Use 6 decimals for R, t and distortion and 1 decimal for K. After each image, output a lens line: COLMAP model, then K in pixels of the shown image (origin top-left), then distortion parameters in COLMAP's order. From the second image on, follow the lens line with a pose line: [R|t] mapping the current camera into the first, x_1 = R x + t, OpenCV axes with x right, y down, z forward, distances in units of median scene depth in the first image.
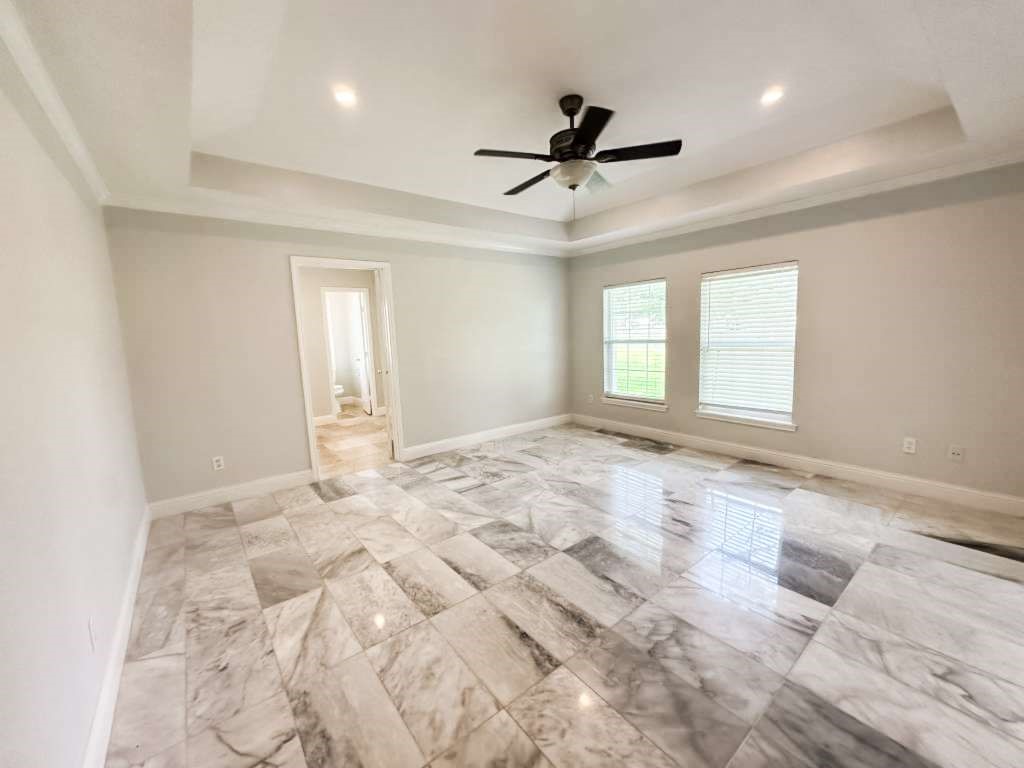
lens RADIAL K [[407.3, 0, 510.2], [0, 407.3, 384.9], [0, 0, 1]] dist [0.000779, -0.000176]
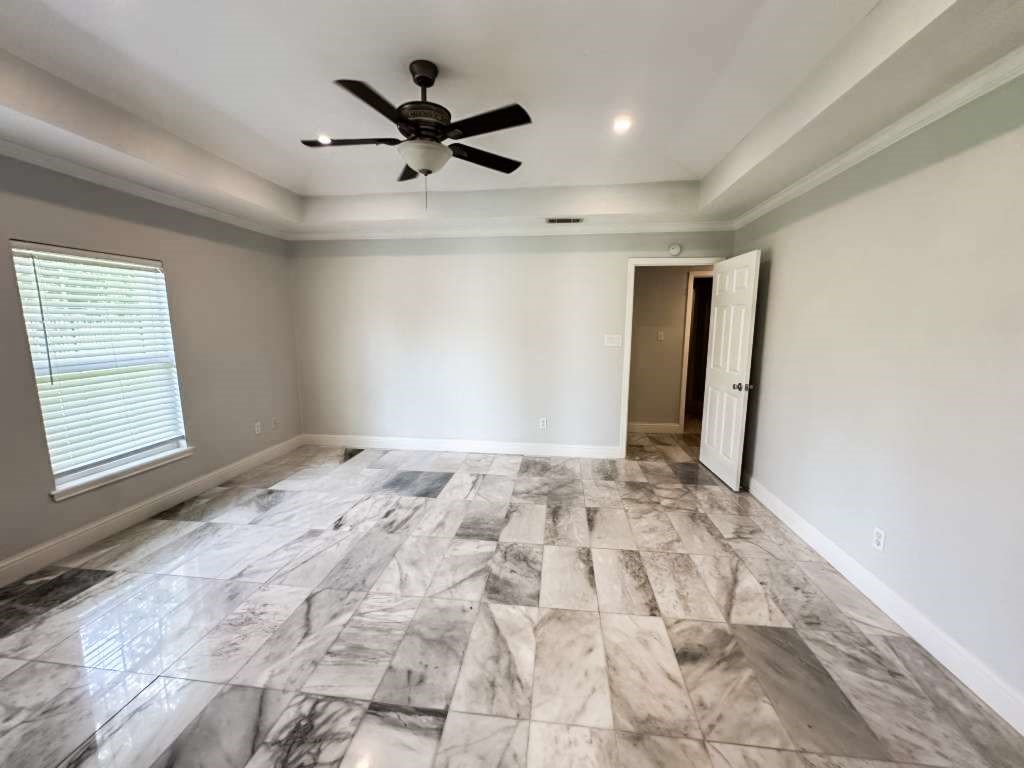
lens RADIAL K [[407.3, 0, 512.4], [0, 407.3, 383.2], [0, 0, 1]] dist [0.000779, -0.000176]
pose [[-0.702176, -0.074752, 0.708068, -0.697183], [0.113214, 0.970099, 0.214687, -0.248864], [-0.702944, 0.230912, -0.672718, 1.763133]]
